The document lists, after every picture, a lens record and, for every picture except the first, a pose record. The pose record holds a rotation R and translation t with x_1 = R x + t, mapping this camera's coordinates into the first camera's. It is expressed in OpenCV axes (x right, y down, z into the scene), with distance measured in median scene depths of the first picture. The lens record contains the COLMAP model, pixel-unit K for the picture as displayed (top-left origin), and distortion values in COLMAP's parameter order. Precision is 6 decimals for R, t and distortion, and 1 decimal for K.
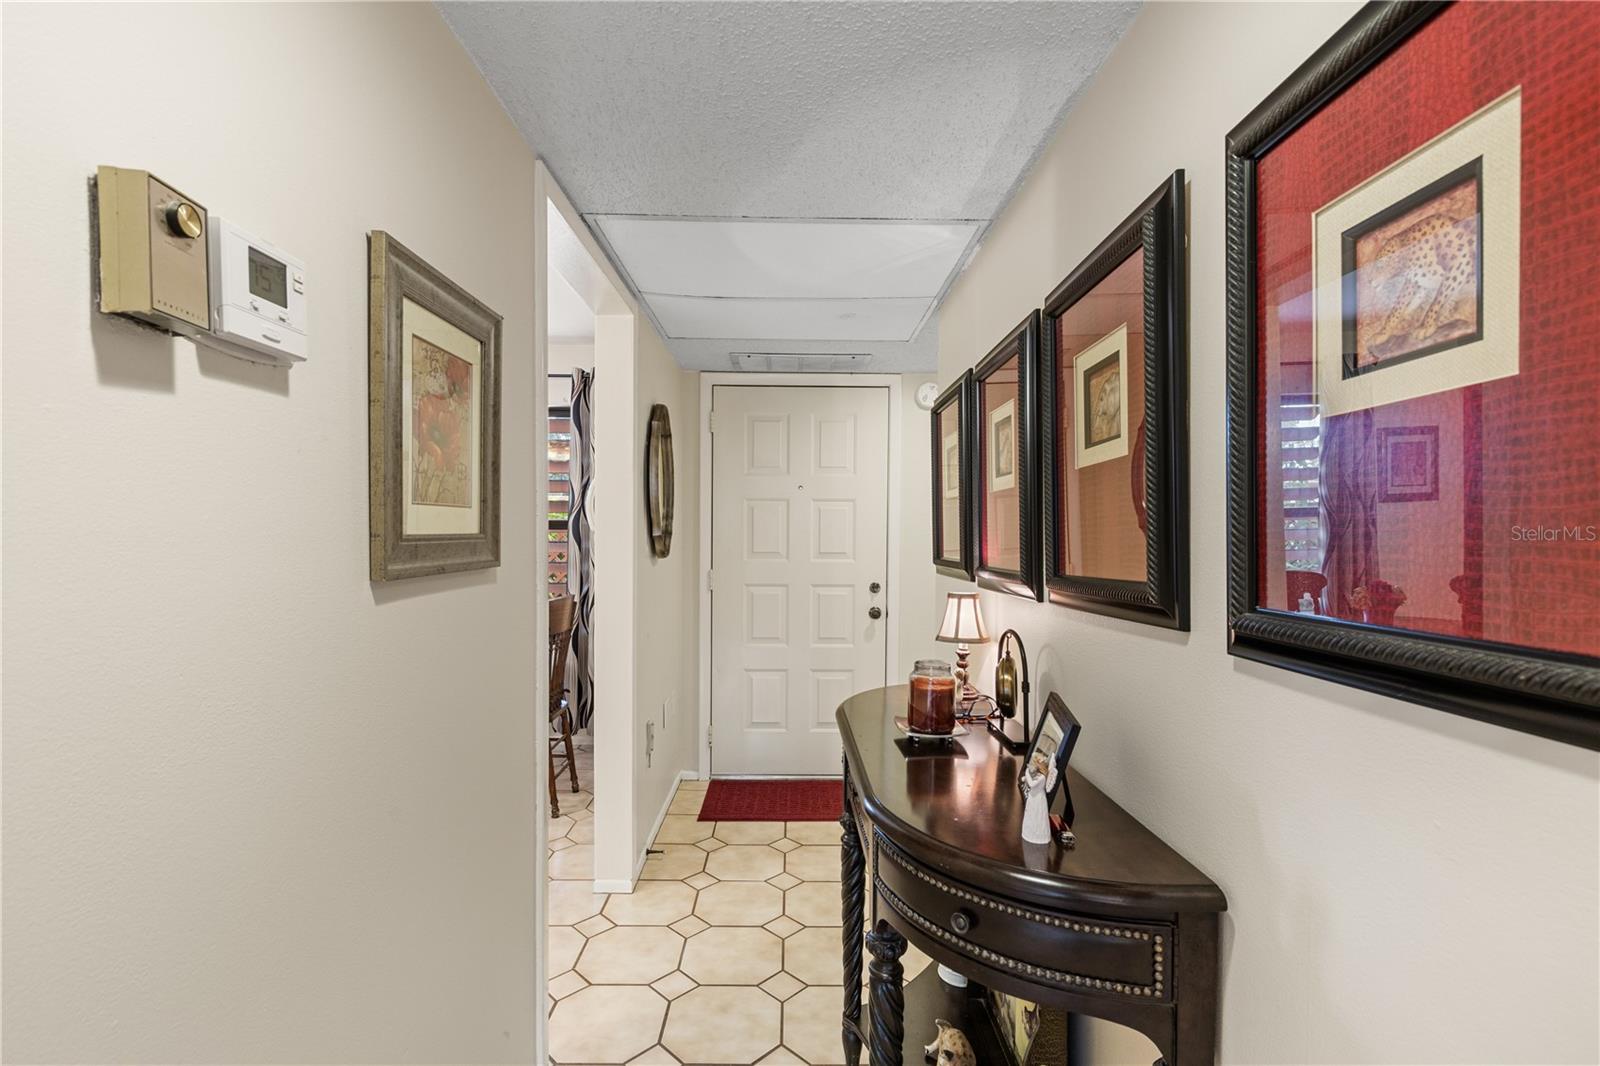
lens RADIAL K [[721.6, 0, 798.9], [0, 721.6, 524.8], [0, 0, 1]] dist [0.004576, 0.000125]
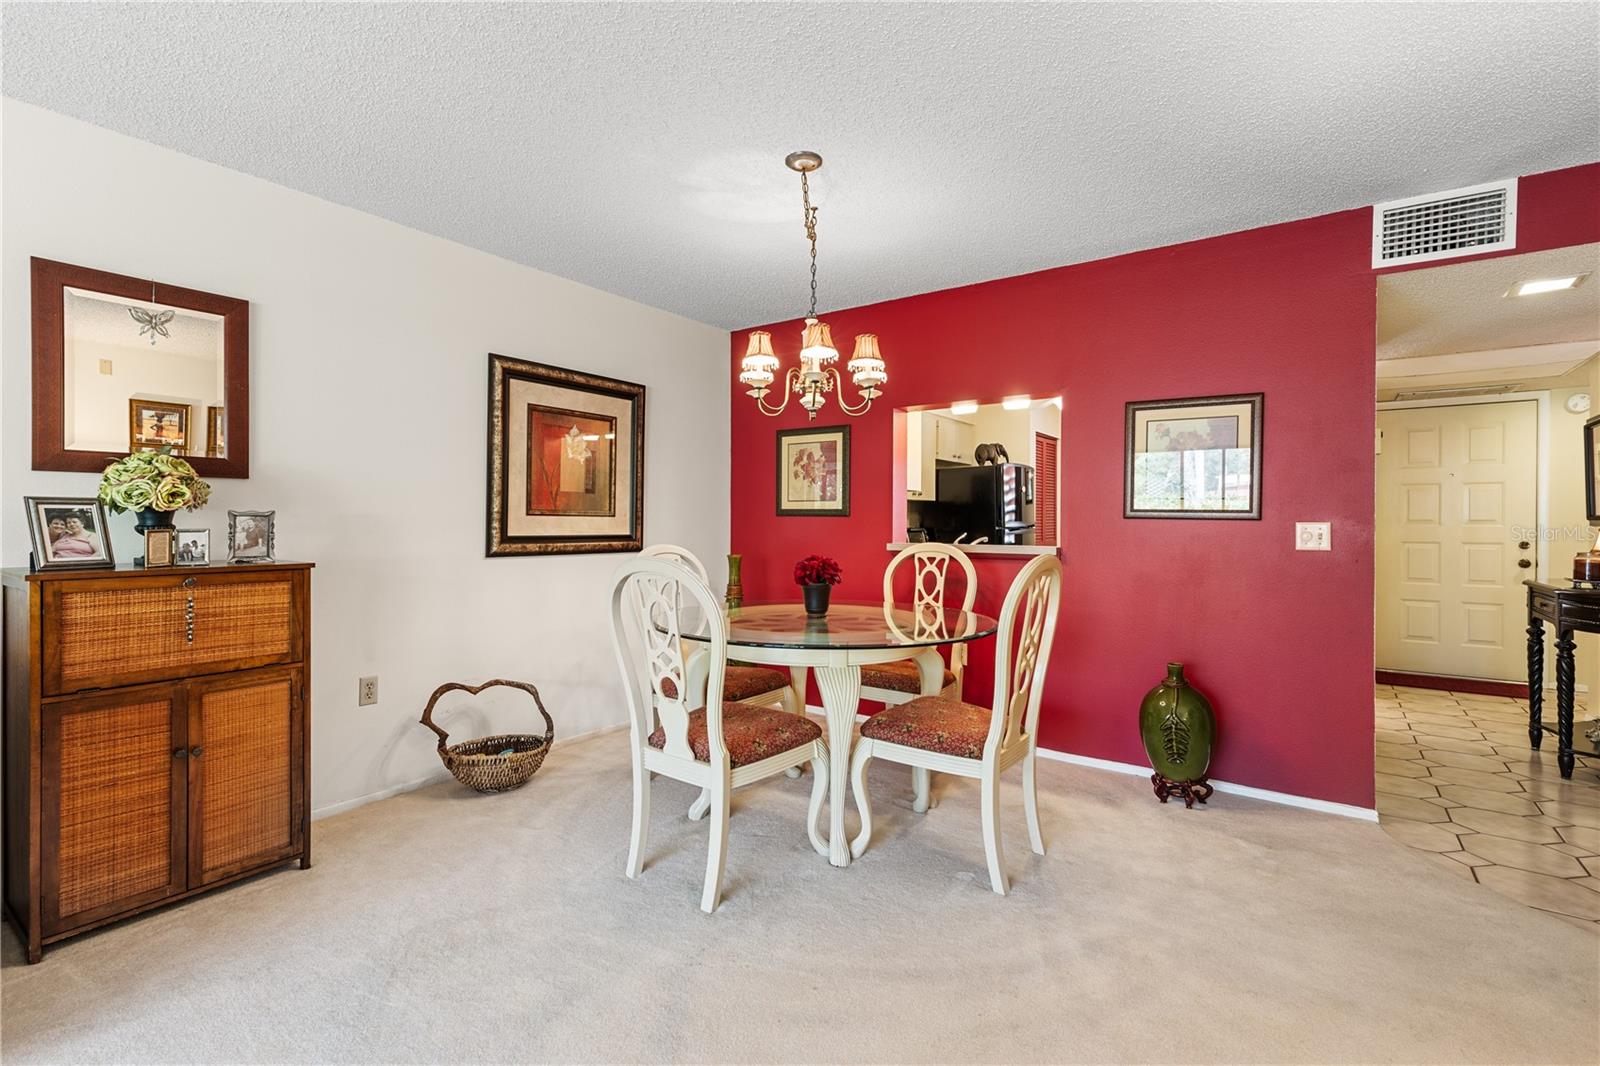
lens RADIAL K [[721.6, 0, 798.9], [0, 721.6, 524.8], [0, 0, 1]] dist [0.004576, 0.000125]
pose [[0.803877, -0.009213, -0.594724, -0.248948], [0.012738, 0.999917, 0.001729, 0.036750], [0.594659, -0.008966, 0.803928, -1.269230]]
